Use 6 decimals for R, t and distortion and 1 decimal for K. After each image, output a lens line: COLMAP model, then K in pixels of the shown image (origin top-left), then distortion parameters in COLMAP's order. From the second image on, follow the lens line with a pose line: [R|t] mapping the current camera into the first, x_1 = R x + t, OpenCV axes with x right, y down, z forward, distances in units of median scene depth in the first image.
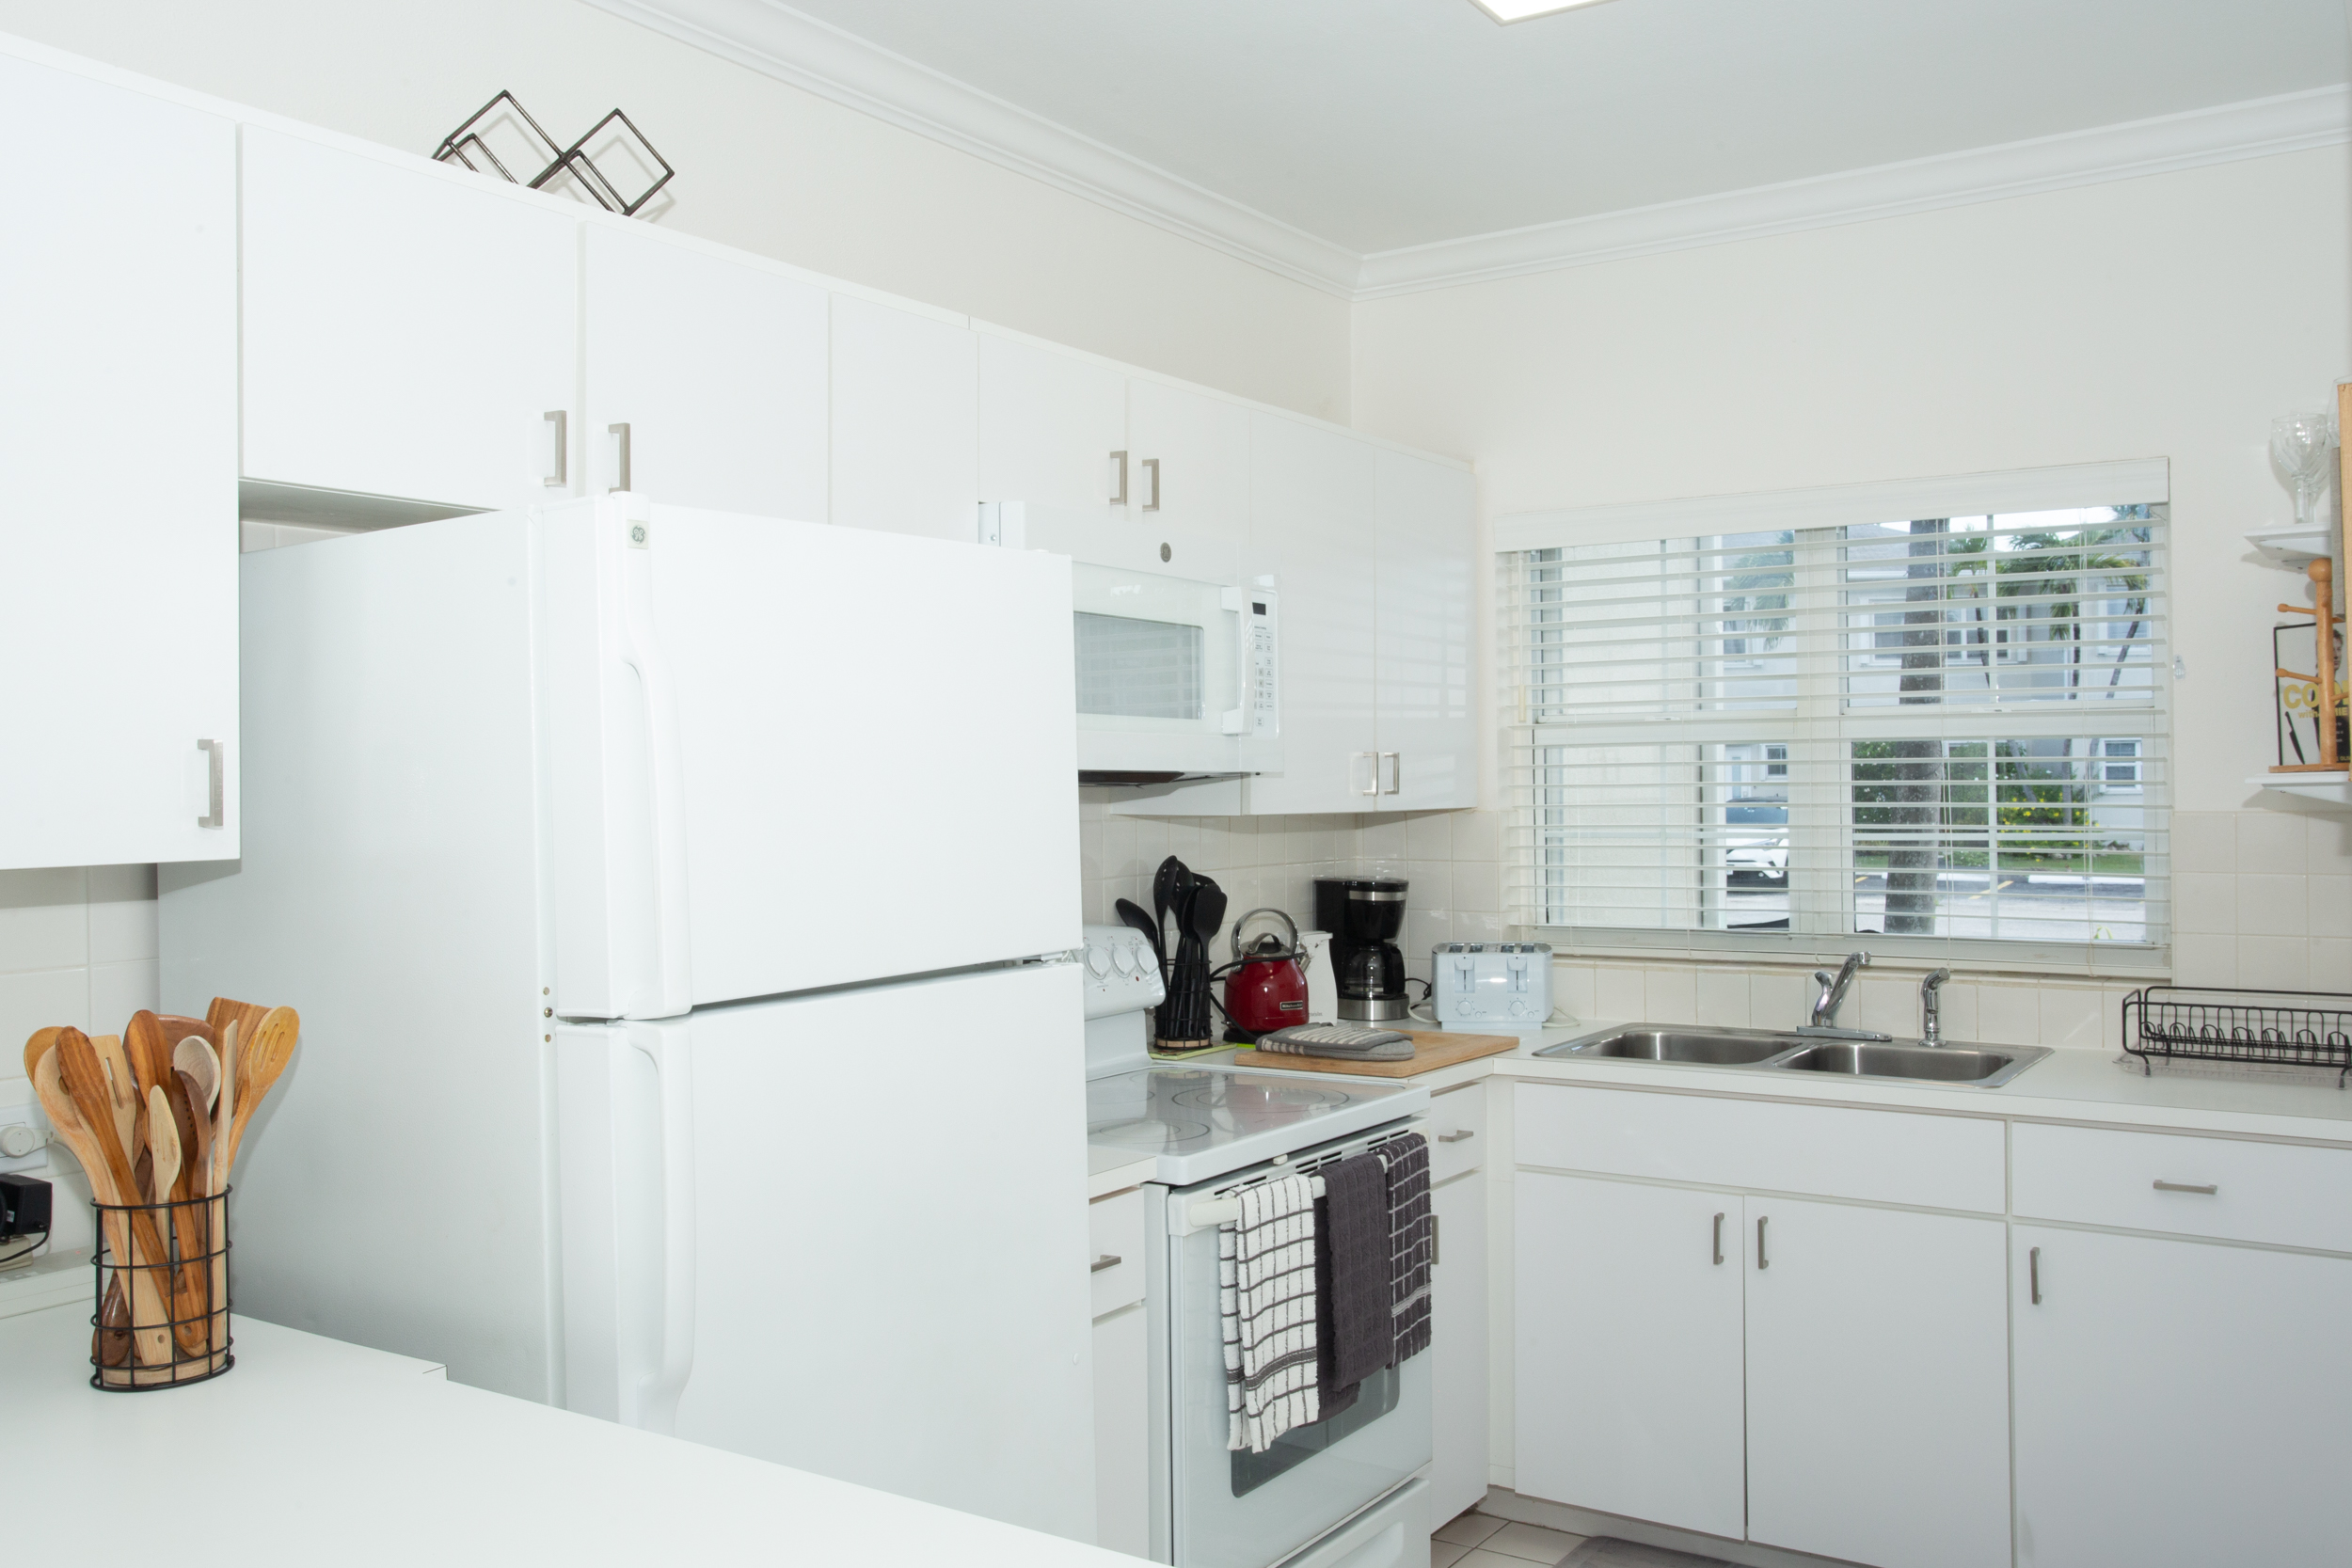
lens RADIAL K [[2003.3, 0, 1176.0], [0, 2003.3, 784.0], [0, 0, 1]] dist [-0.023036, 0.014098]
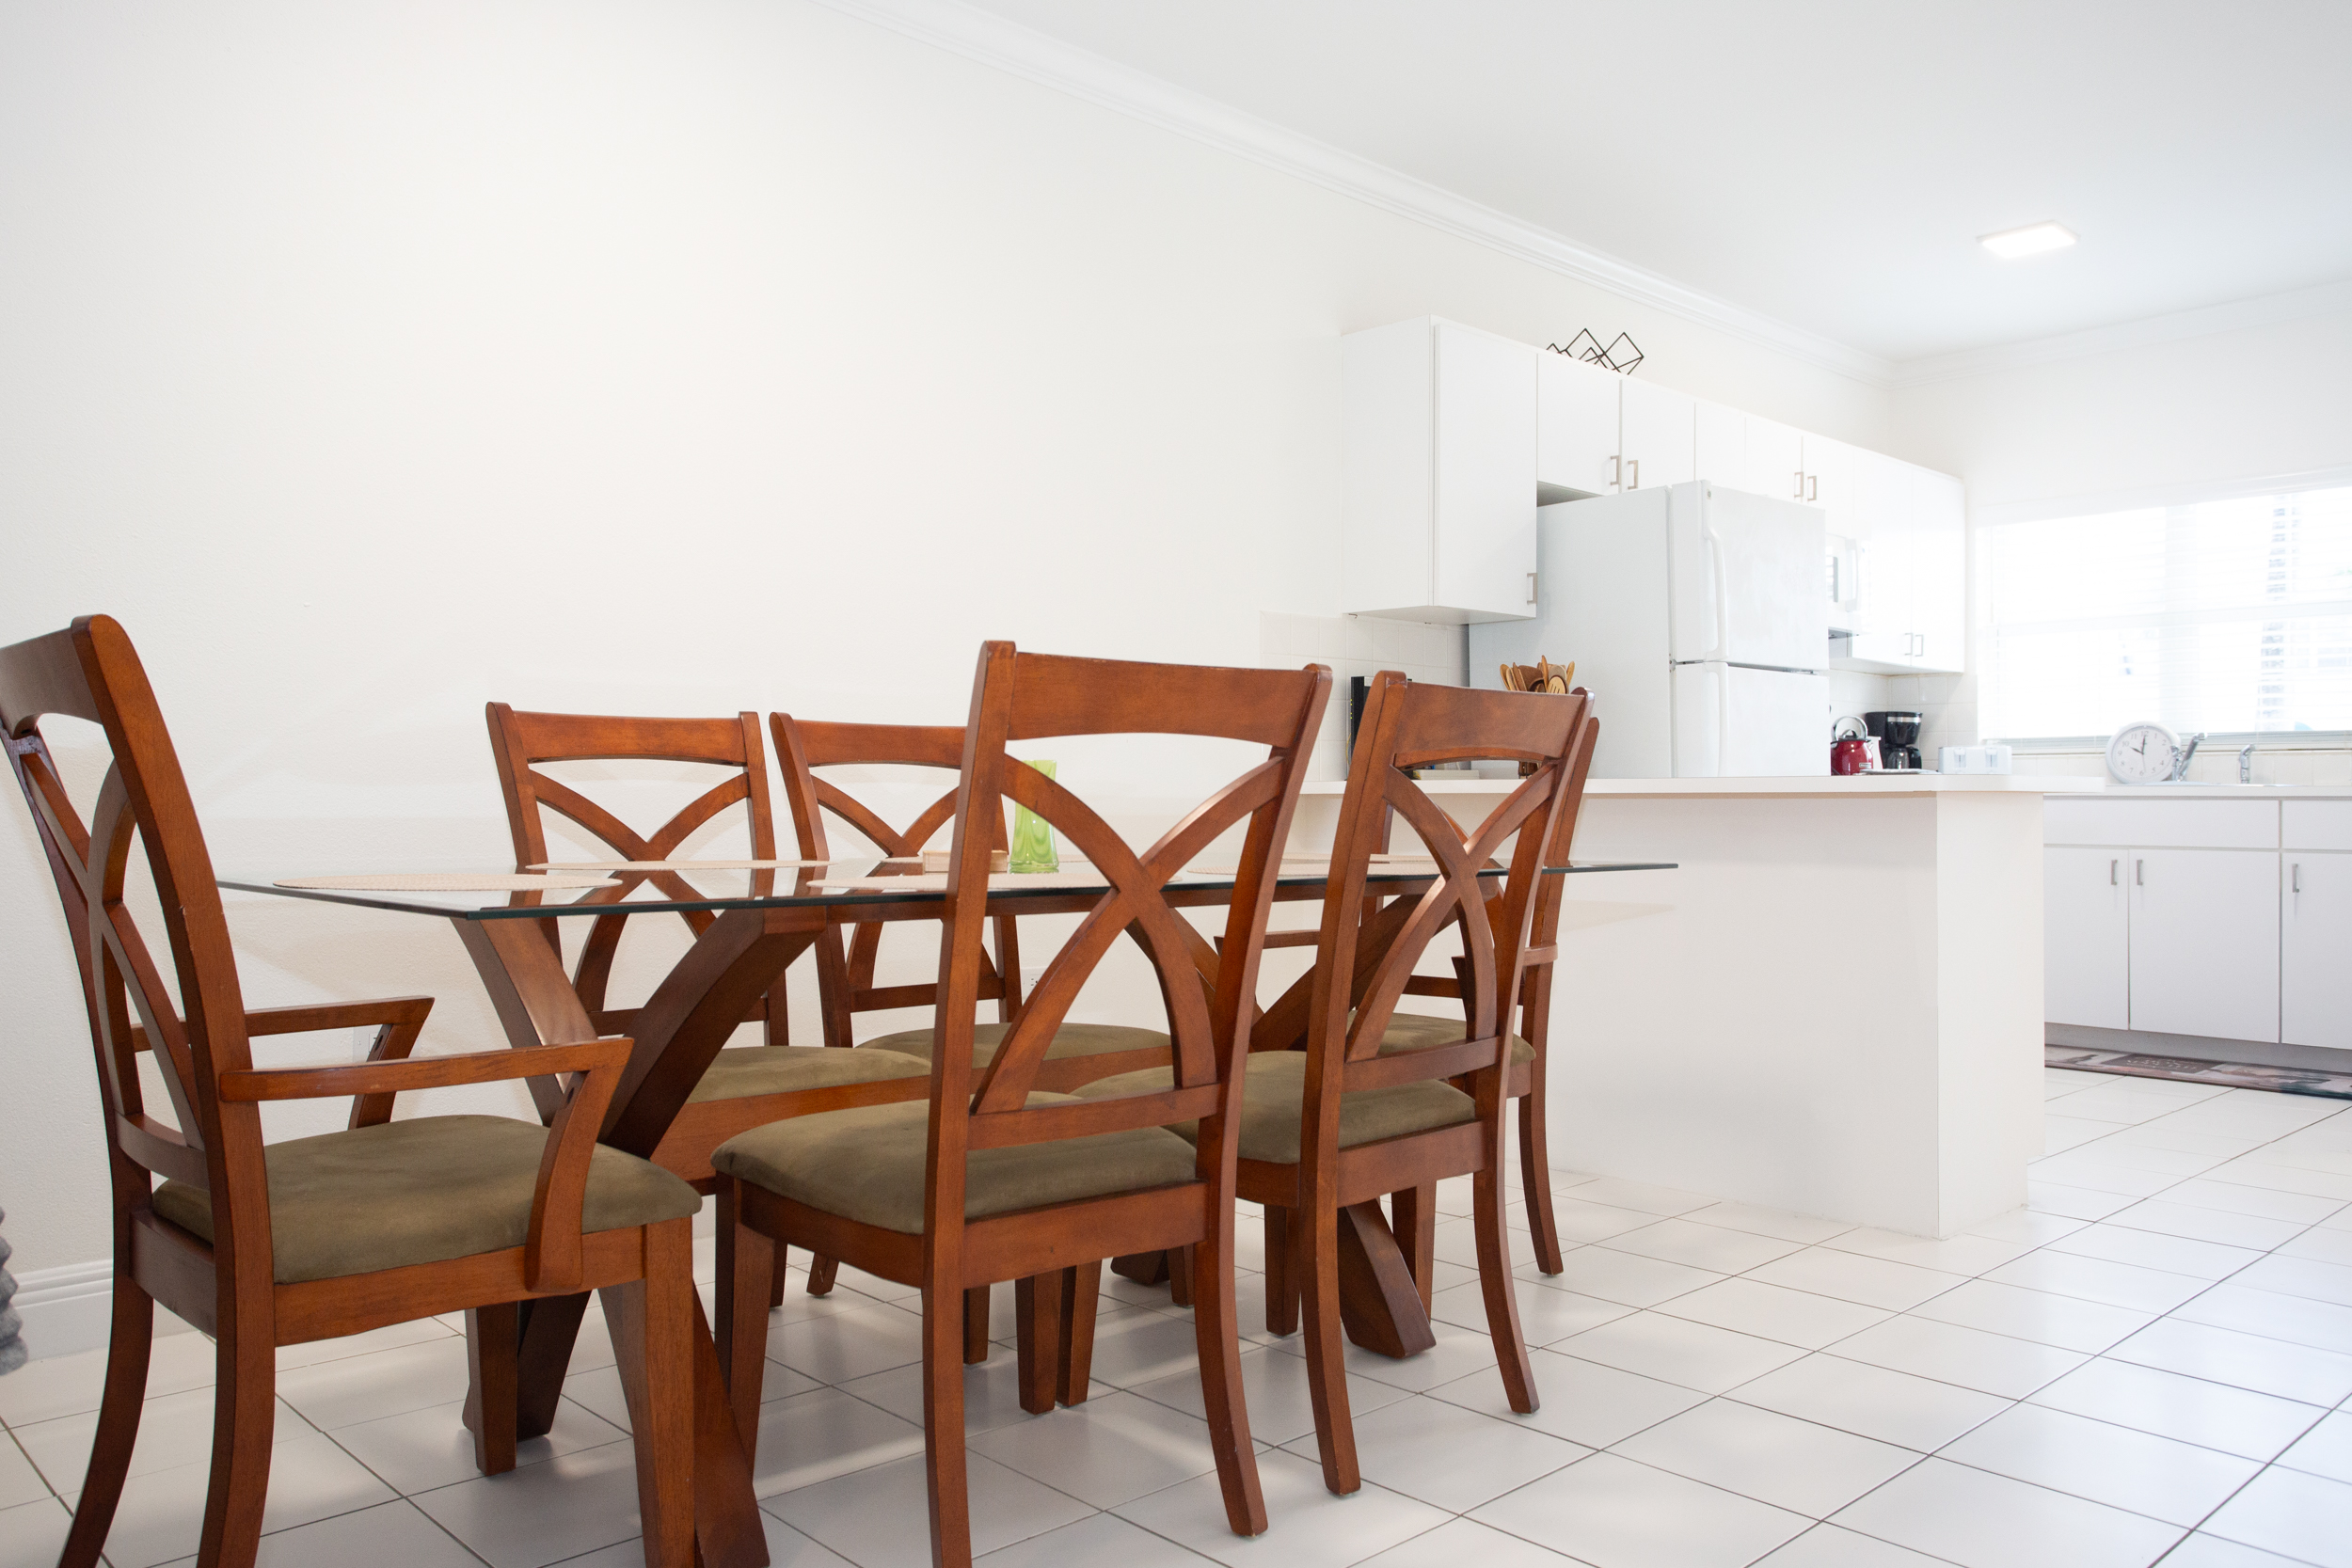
lens RADIAL K [[1714.1, 0, 1170.2], [0, 1714.1, 789.6], [0, 0, 1]] dist [0.008758, 0.004474]
pose [[0.973255, 0.011977, -0.229416, -0.216458], [-0.012723, 0.999917, -0.001774, 0.150418], [0.229376, 0.004646, 0.973327, -0.757278]]
